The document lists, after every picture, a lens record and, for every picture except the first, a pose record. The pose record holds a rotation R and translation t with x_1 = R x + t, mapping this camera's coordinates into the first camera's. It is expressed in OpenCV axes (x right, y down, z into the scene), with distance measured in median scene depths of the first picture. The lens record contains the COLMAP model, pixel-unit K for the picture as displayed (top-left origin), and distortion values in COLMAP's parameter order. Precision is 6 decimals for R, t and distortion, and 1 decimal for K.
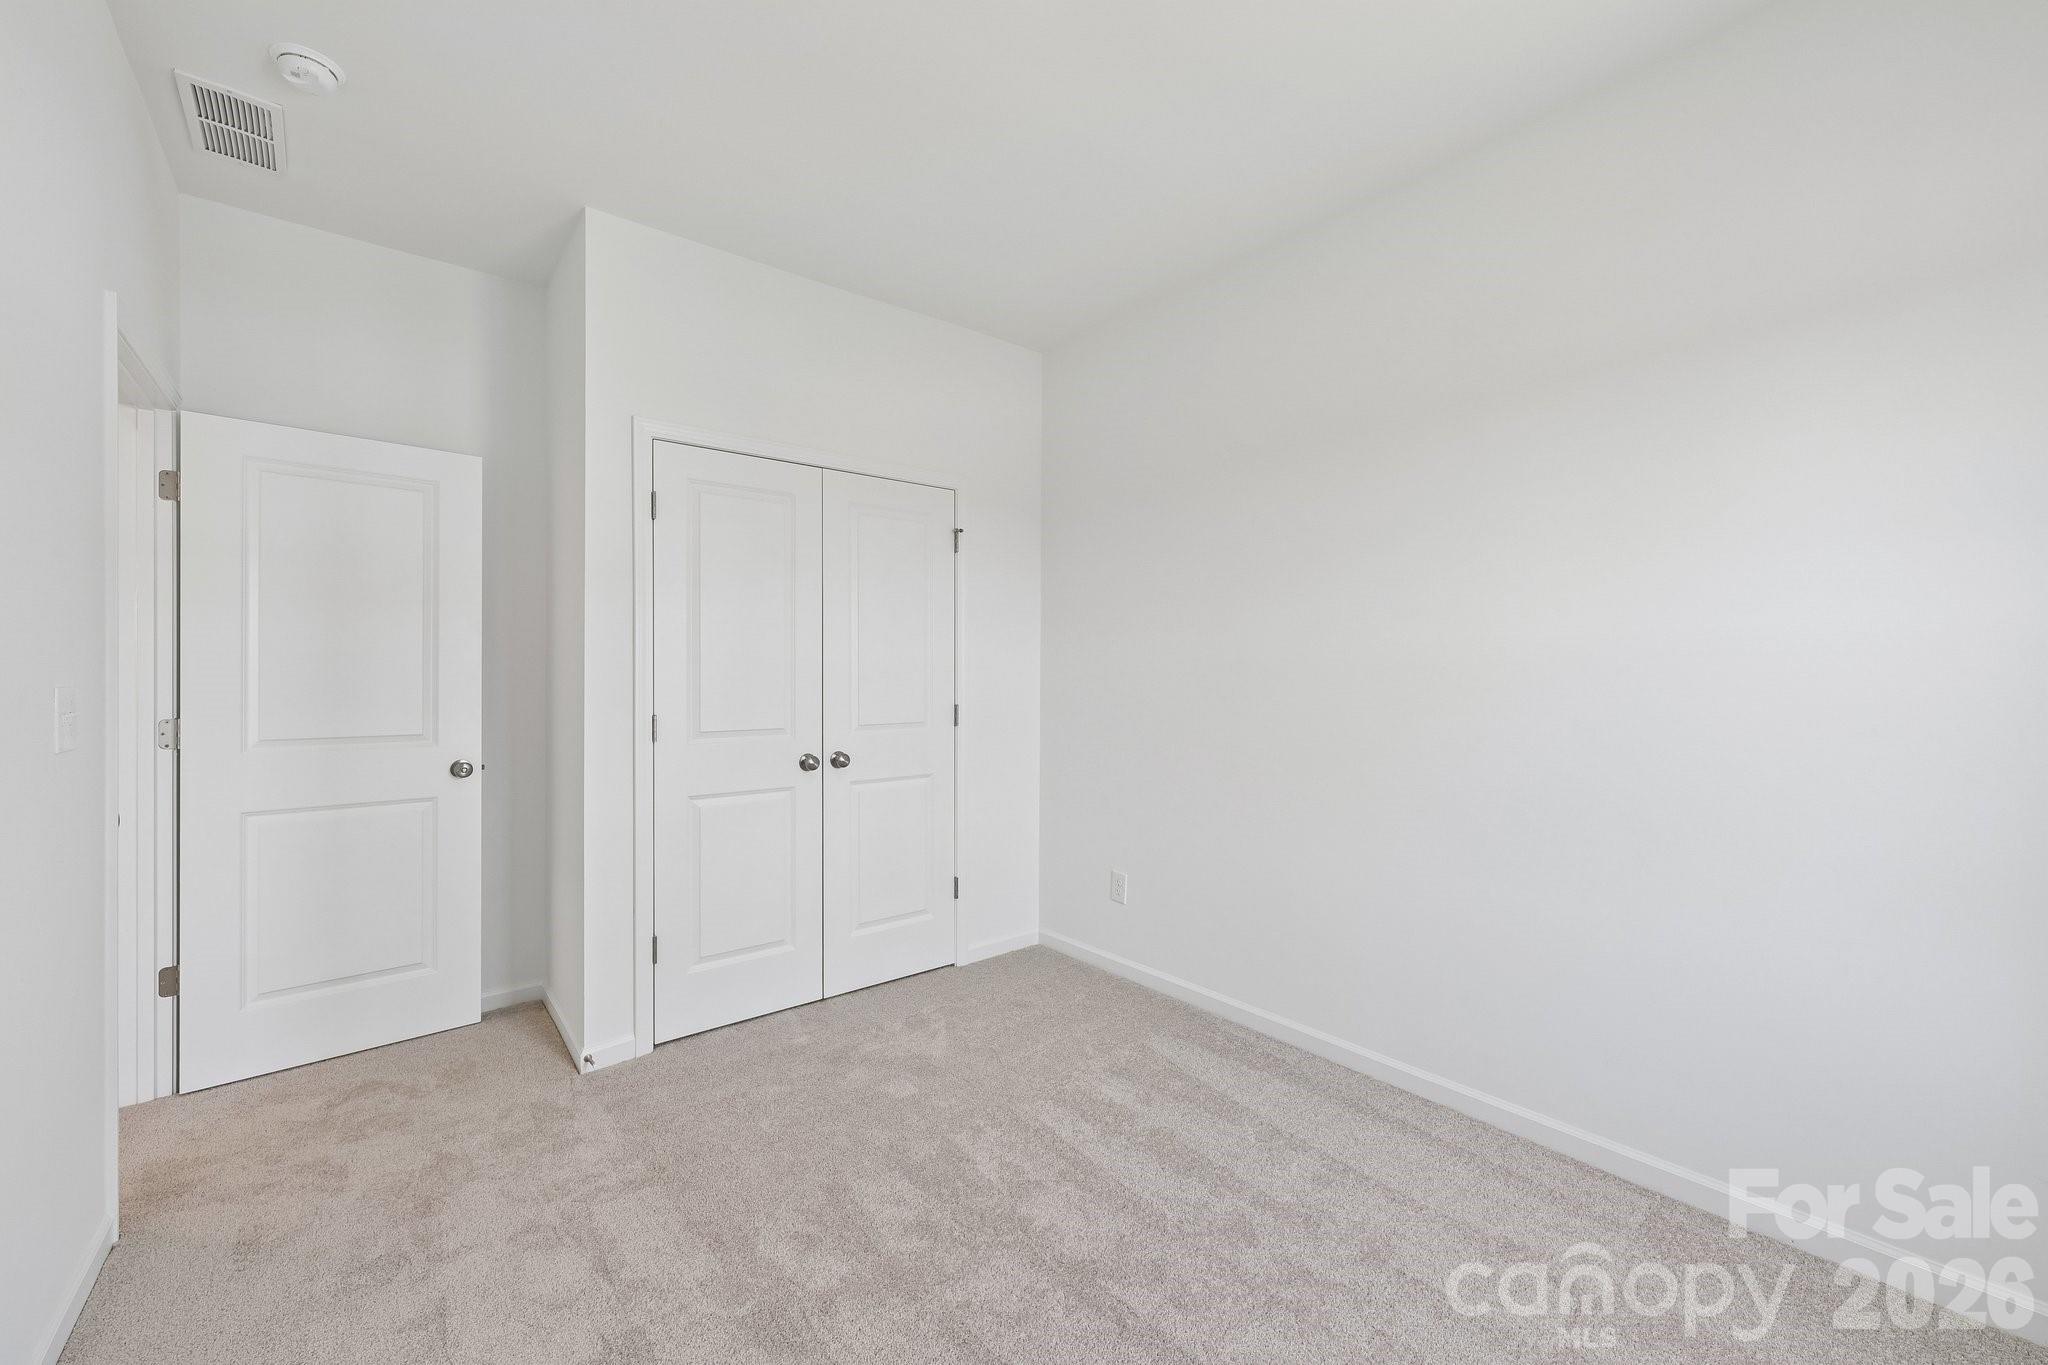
lens RADIAL K [[813.0, 0, 1016.5], [0, 813.0, 678.6], [0, 0, 1]] dist [-0.000212, 0.000229]
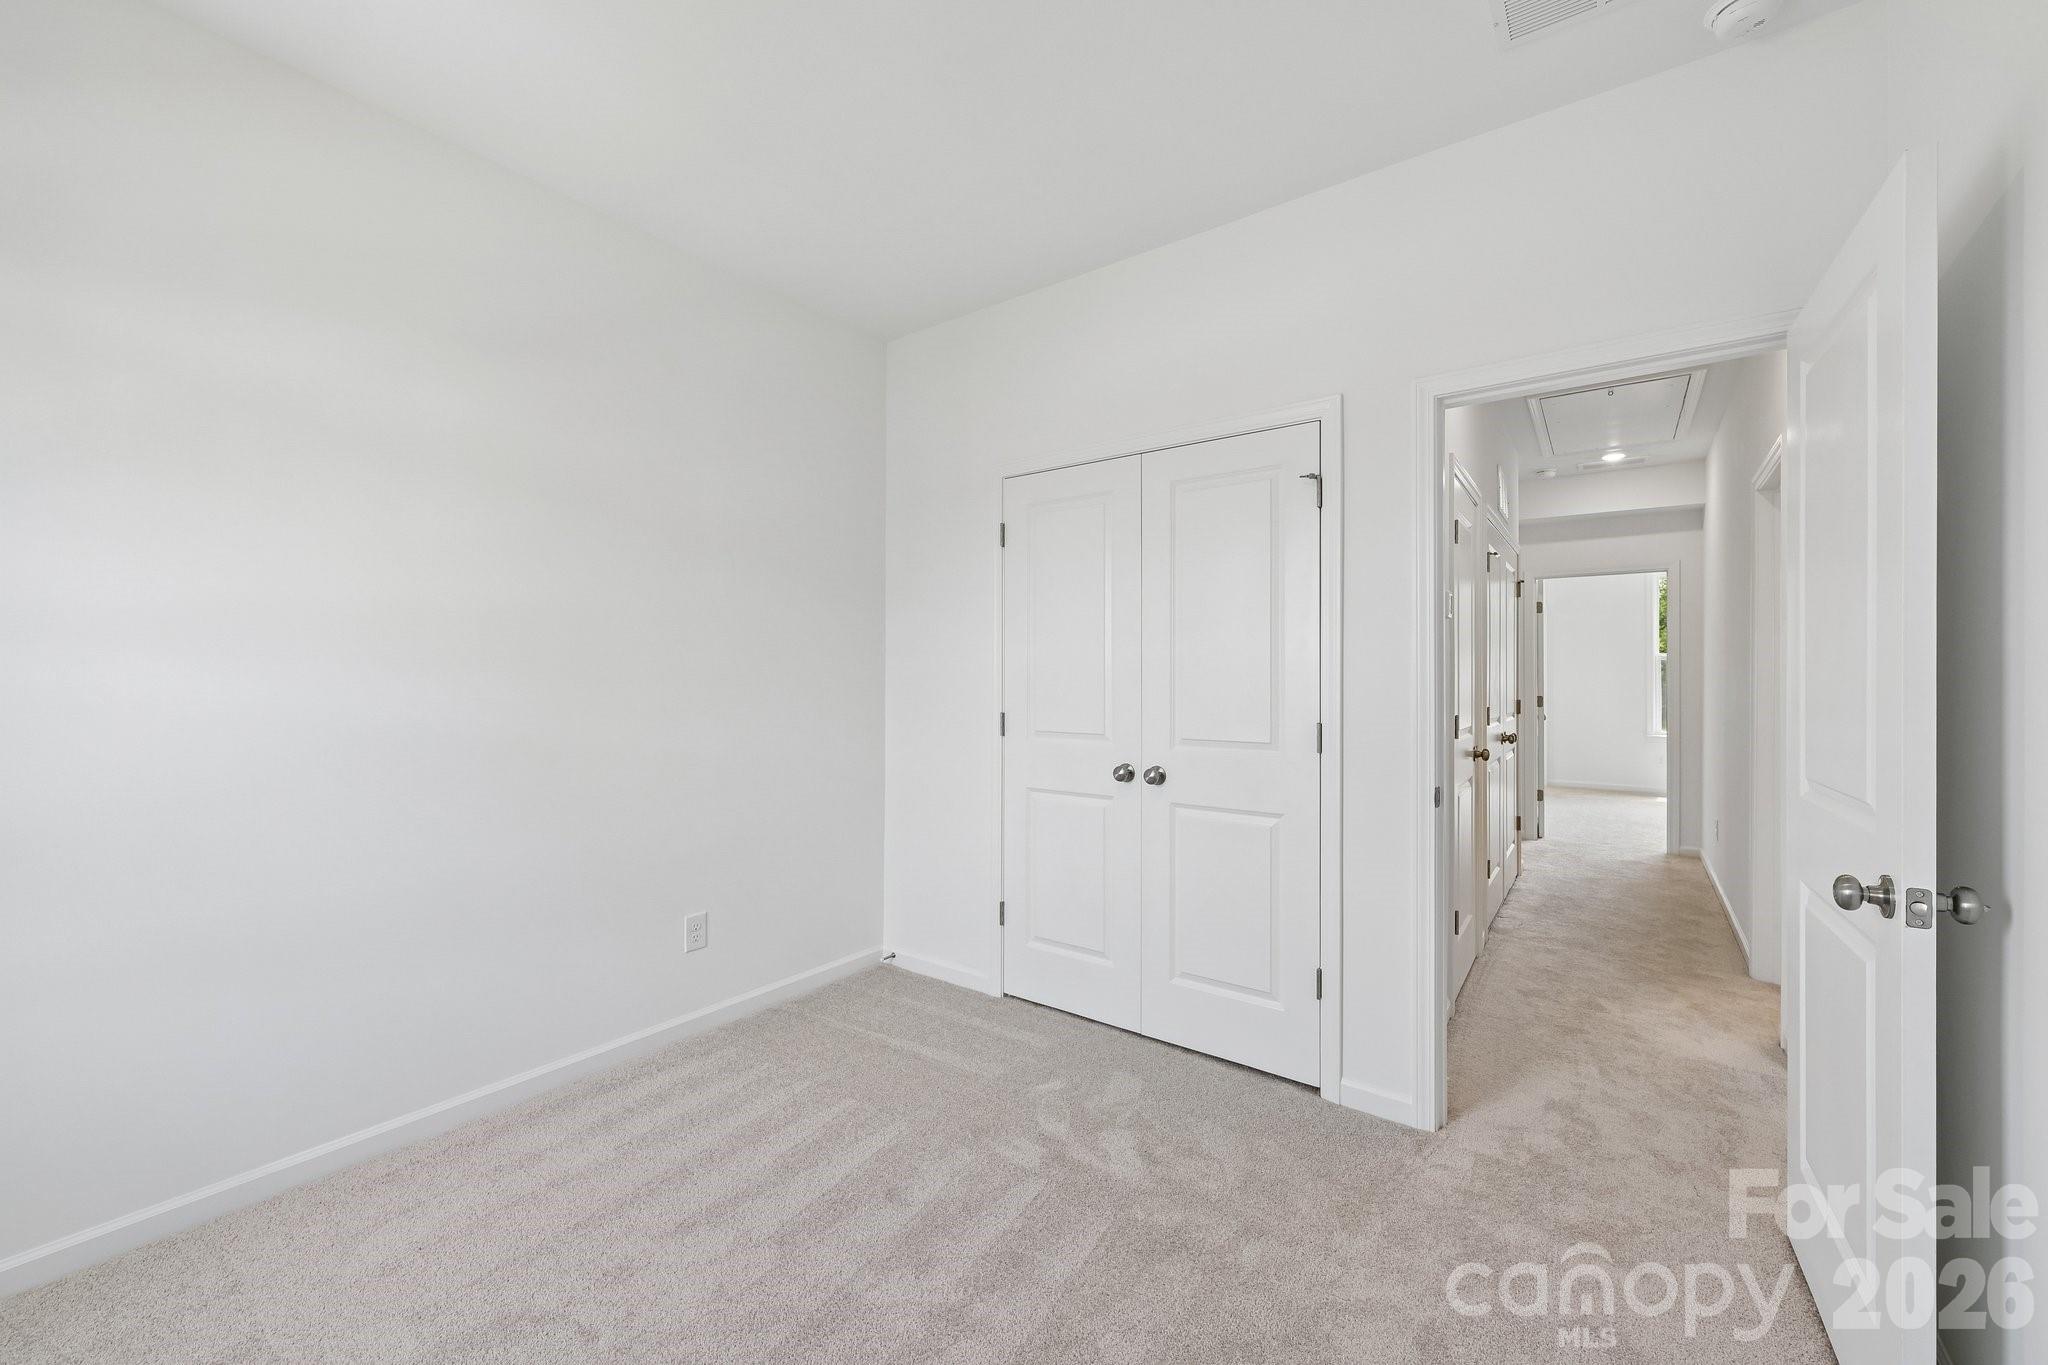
lens RADIAL K [[813.0, 0, 1016.5], [0, 813.0, 678.6], [0, 0, 1]] dist [-0.000212, 0.000229]
pose [[0.239437, -0.003541, -0.970906, 0.618323], [-0.013883, 0.999879, -0.007070, 0.002834], [0.970813, 0.015172, 0.239359, 0.648431]]
